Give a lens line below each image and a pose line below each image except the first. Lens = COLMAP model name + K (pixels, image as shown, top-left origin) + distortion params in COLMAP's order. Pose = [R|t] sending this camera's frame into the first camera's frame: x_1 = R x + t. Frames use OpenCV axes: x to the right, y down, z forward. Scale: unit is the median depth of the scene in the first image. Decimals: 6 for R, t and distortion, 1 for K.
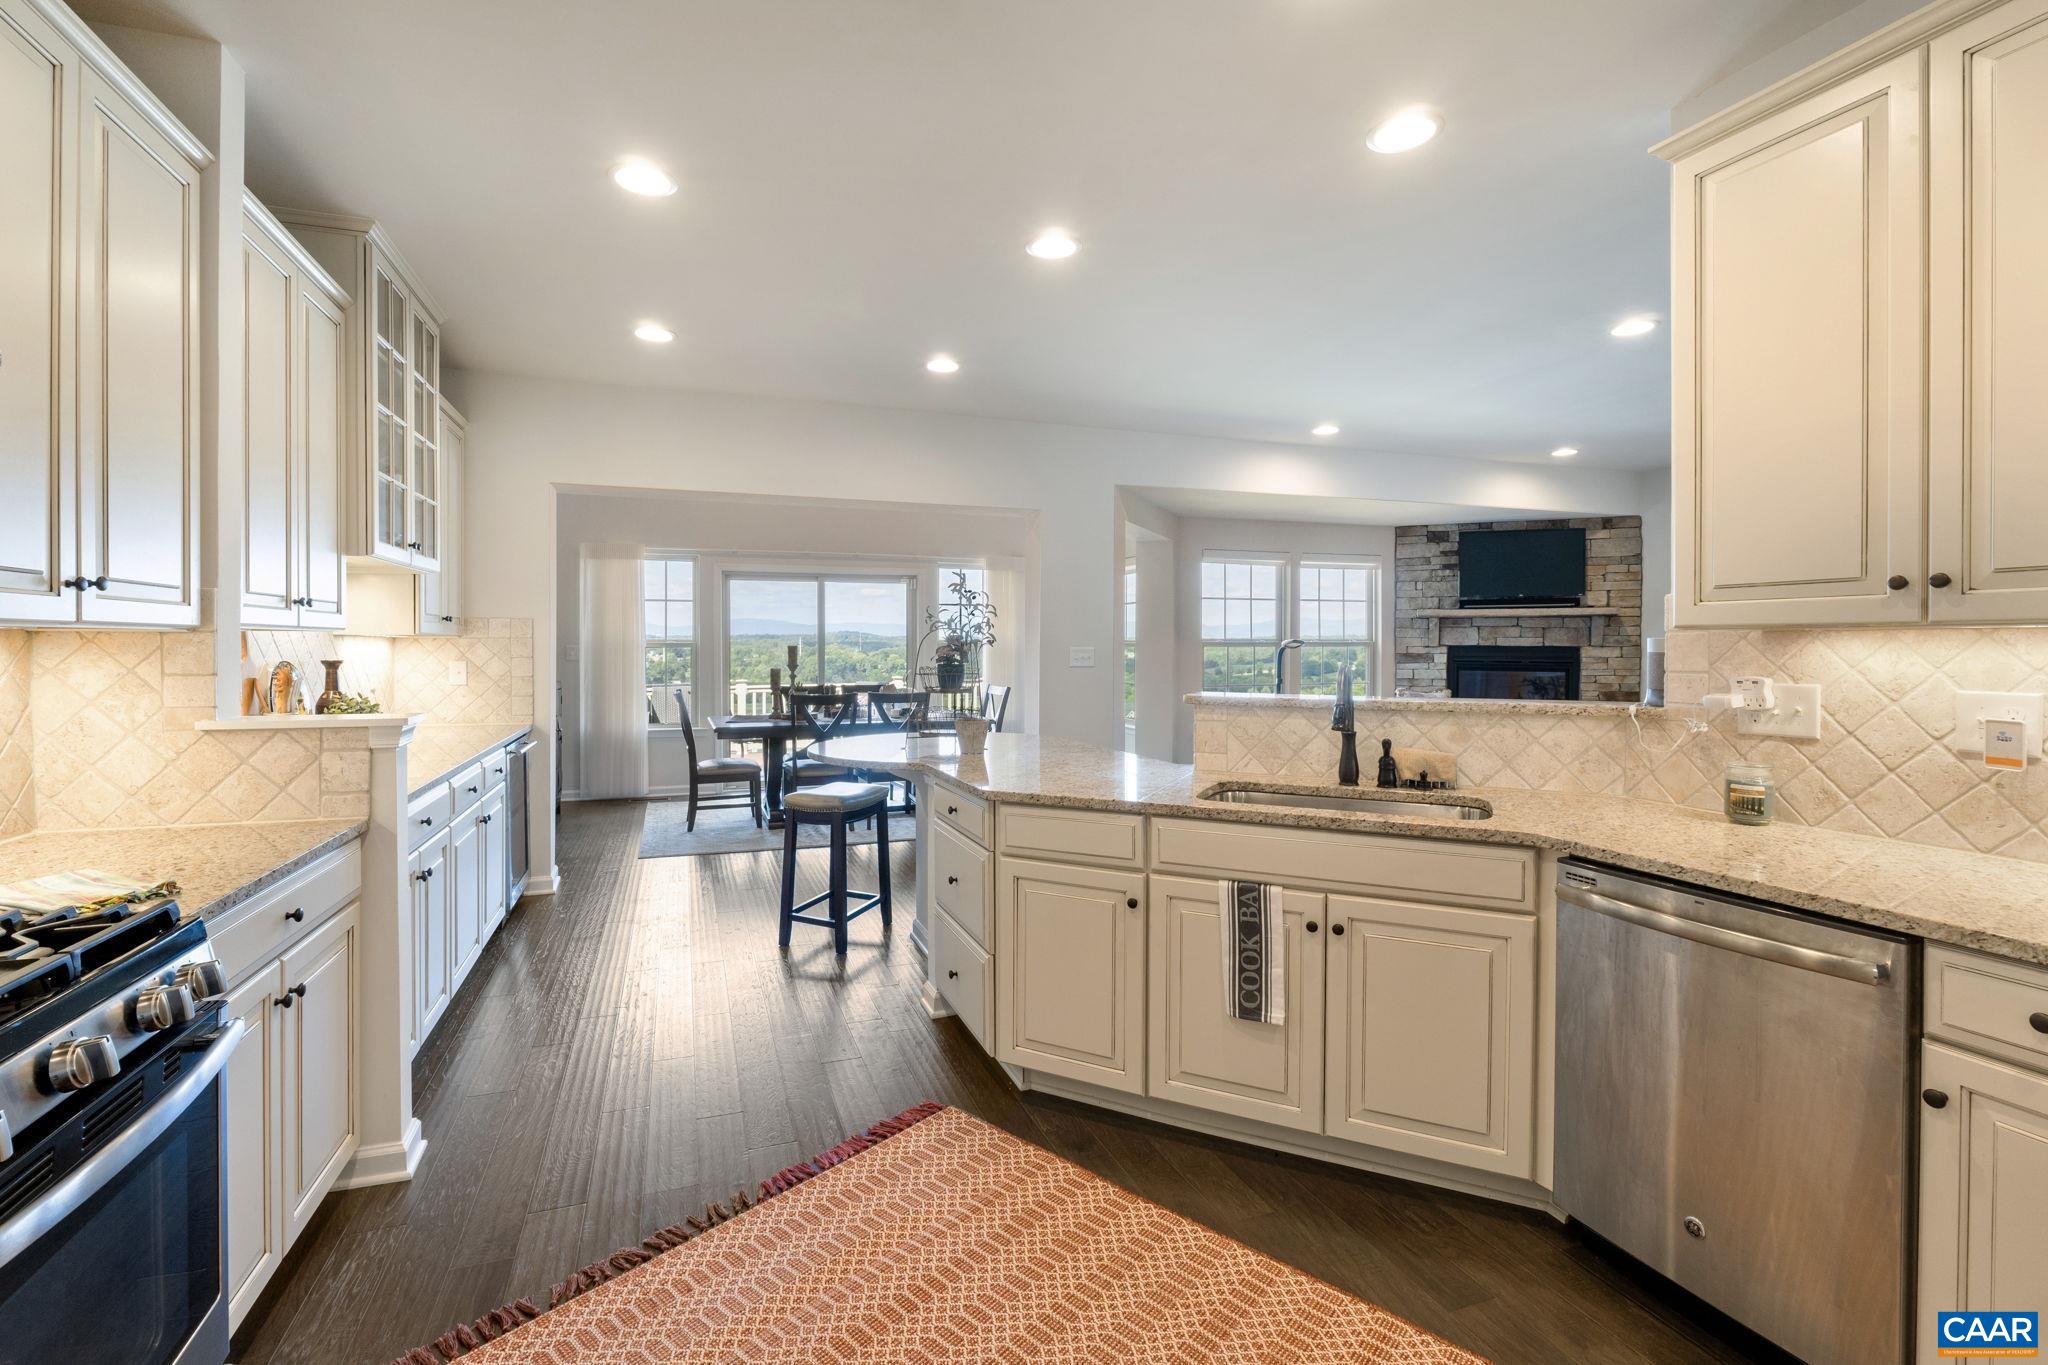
lens RADIAL K [[884.2, 0, 1025.1], [0, 884.2, 648.9], [0, 0, 1]] dist [-0.001553, -0.000197]
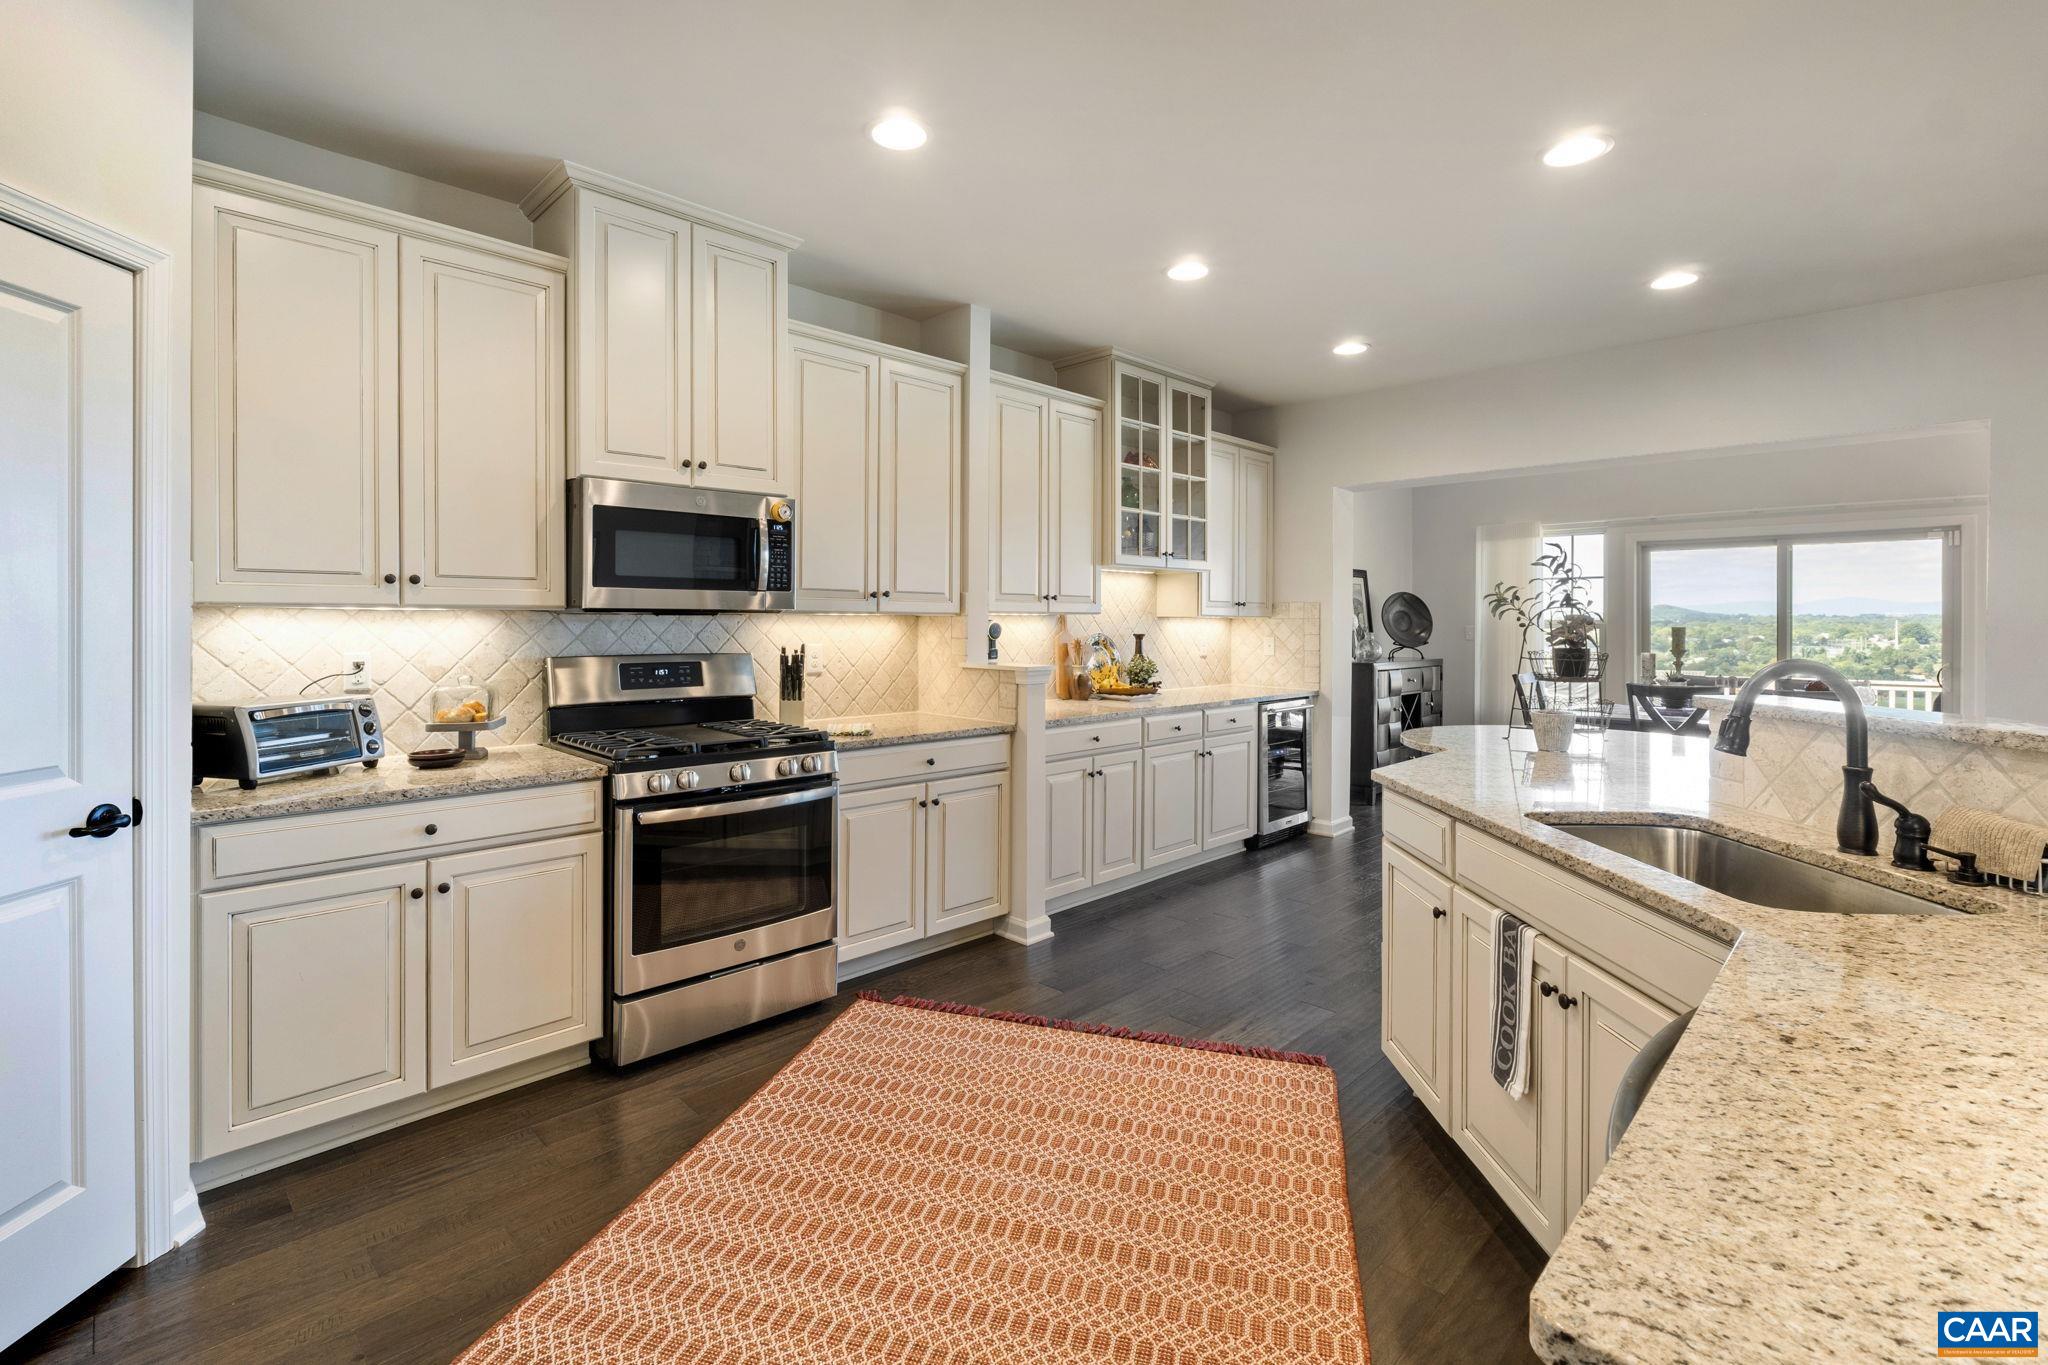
lens RADIAL K [[907.5, 0, 1035.8], [0, 907.5, 624.8], [0, 0, 1]] dist [-0.000397, -0.000160]
pose [[0.452821, 0.004964, -0.891588, 0.540147], [-0.009648, 0.999953, 0.000667, -0.001348], [0.891549, 0.008300, 0.452848, 0.154453]]
